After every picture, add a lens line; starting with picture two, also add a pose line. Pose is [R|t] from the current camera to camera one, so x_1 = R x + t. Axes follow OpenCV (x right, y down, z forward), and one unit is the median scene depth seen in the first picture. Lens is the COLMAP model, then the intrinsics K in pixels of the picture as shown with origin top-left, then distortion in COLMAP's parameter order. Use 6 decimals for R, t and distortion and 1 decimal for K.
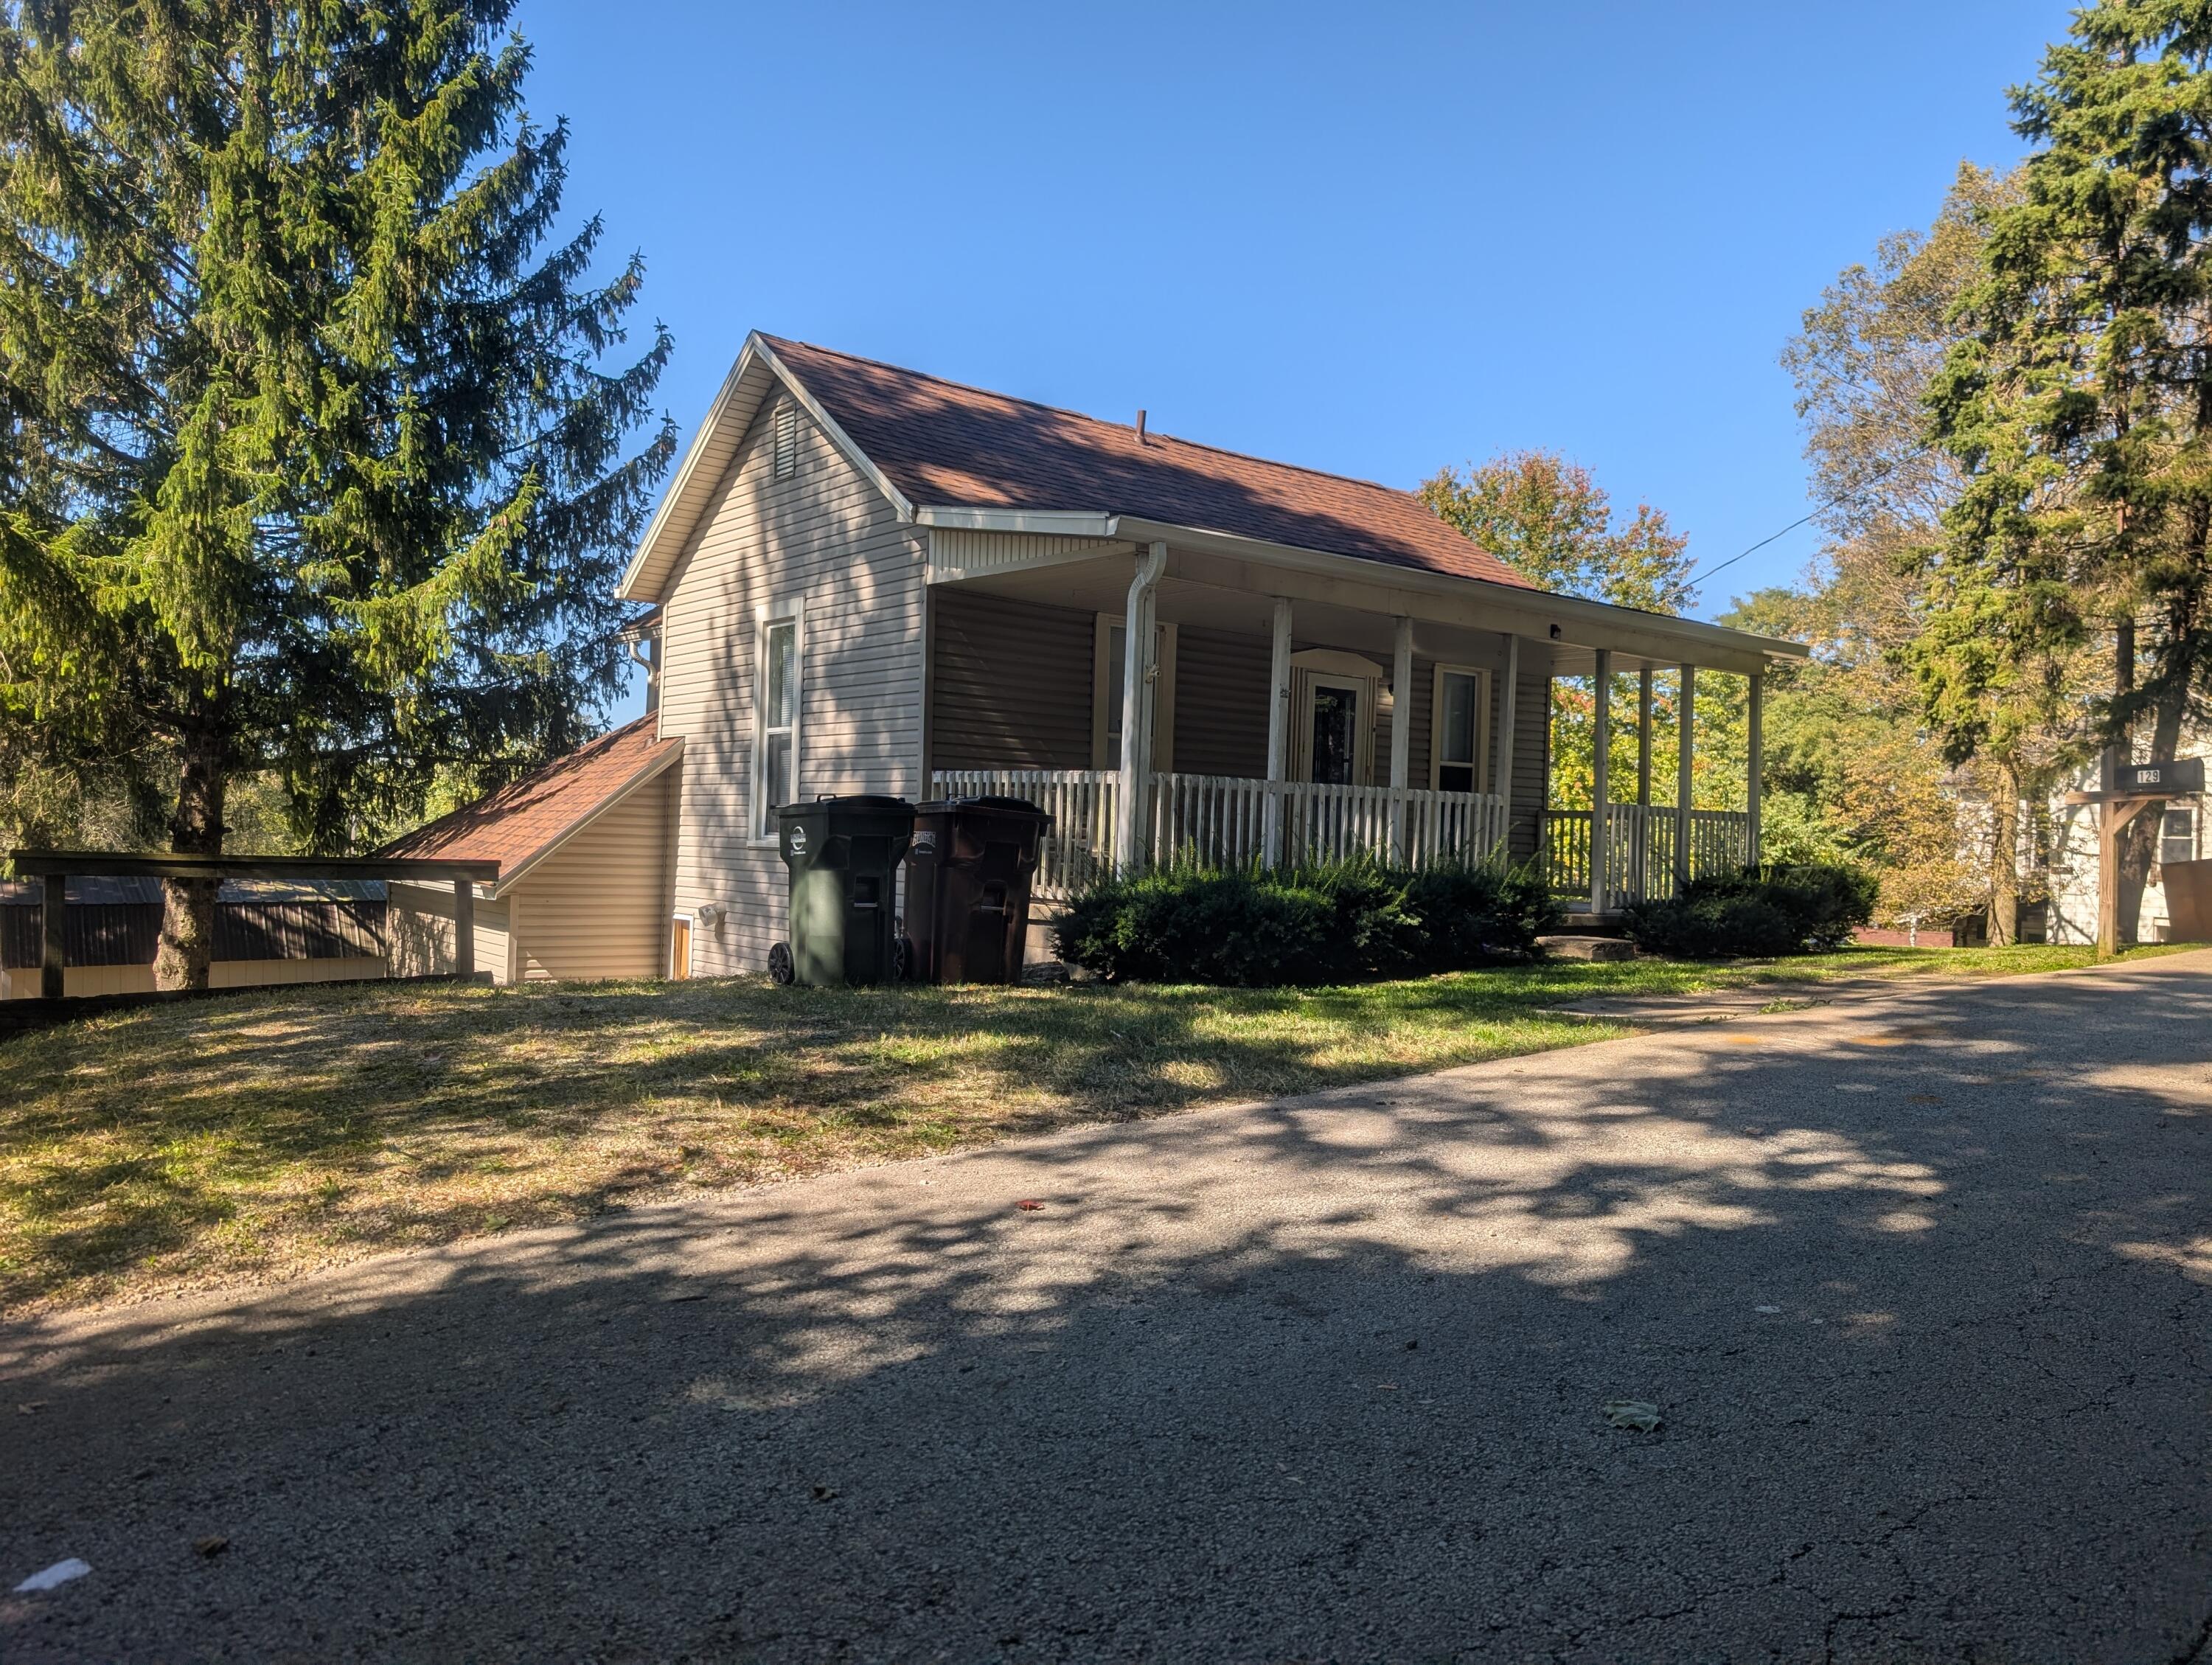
lens RADIAL K [[1602.5, 0, 1101.5], [0, 1602.5, 845.9], [0, 0, 1]] dist [0.013062, -0.014925]
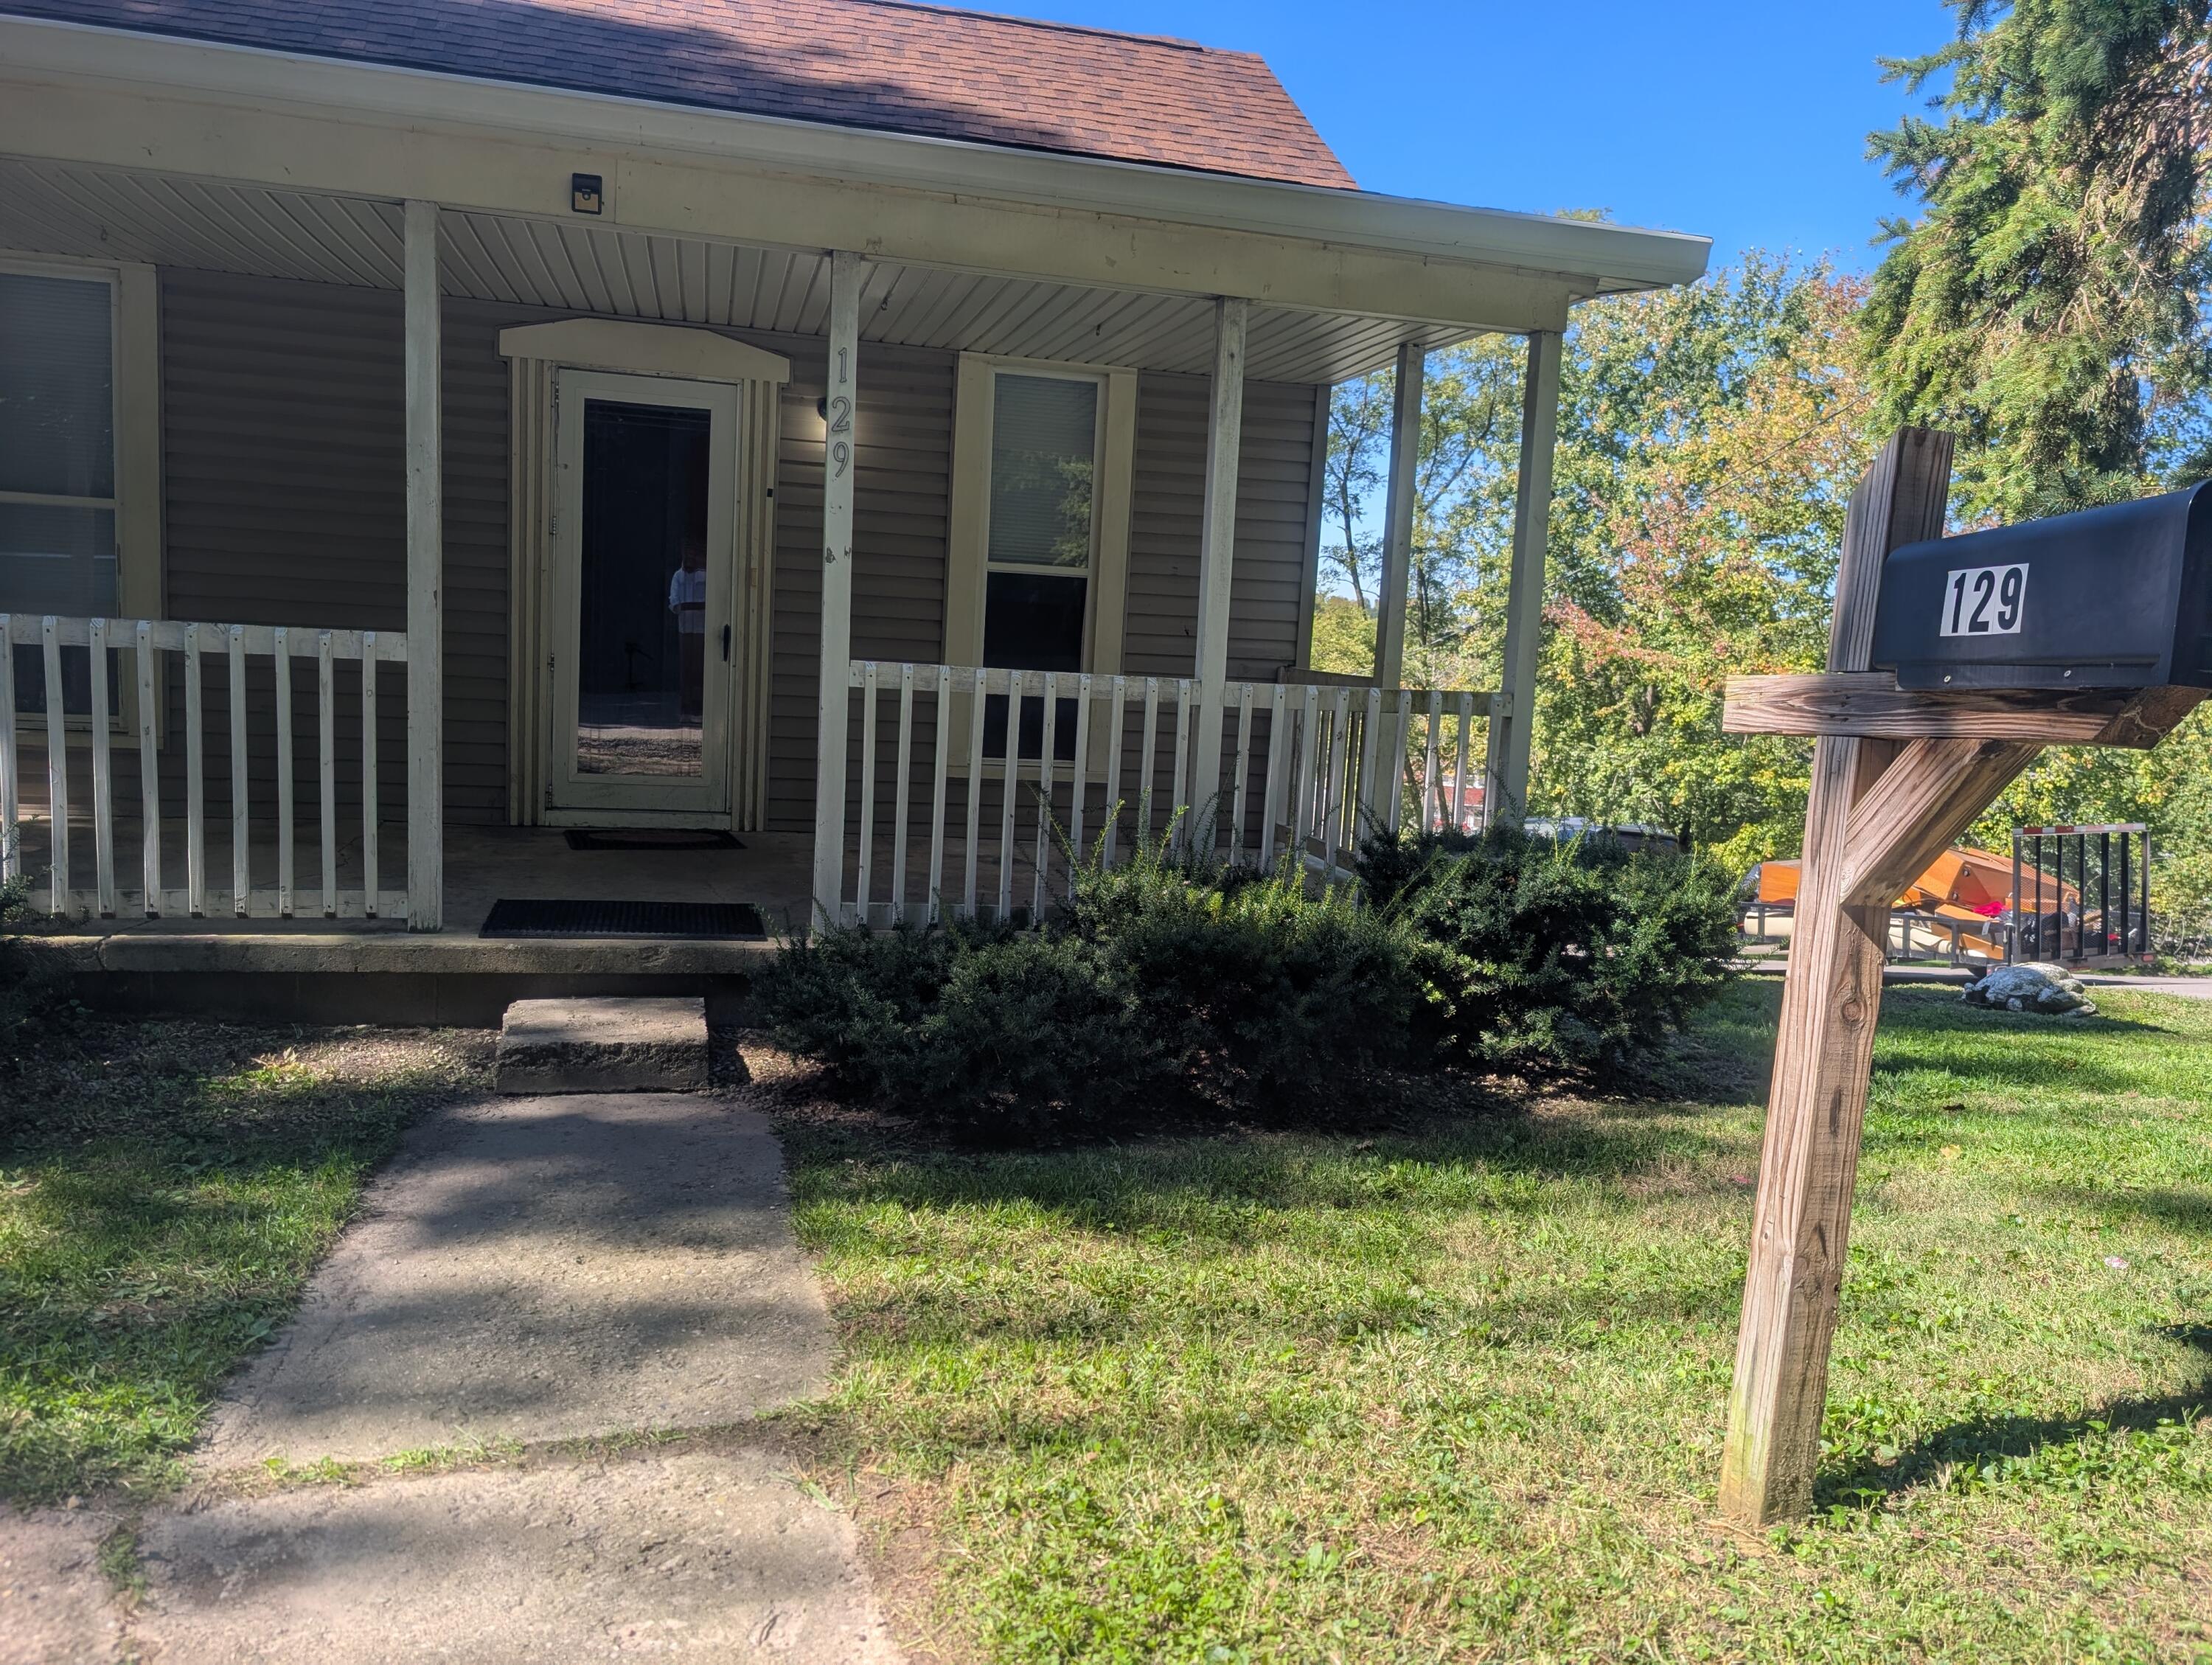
lens RADIAL K [[1602.5, 0, 1112.3], [0, 1602.5, 869.0], [0, 0, 1]] dist [0.013062, -0.014925]
pose [[0.912248, 0.079942, -0.401763, 0.449809], [-0.030405, 0.991281, 0.128206, -0.023990], [0.408509, -0.104740, 0.906725, 0.565113]]
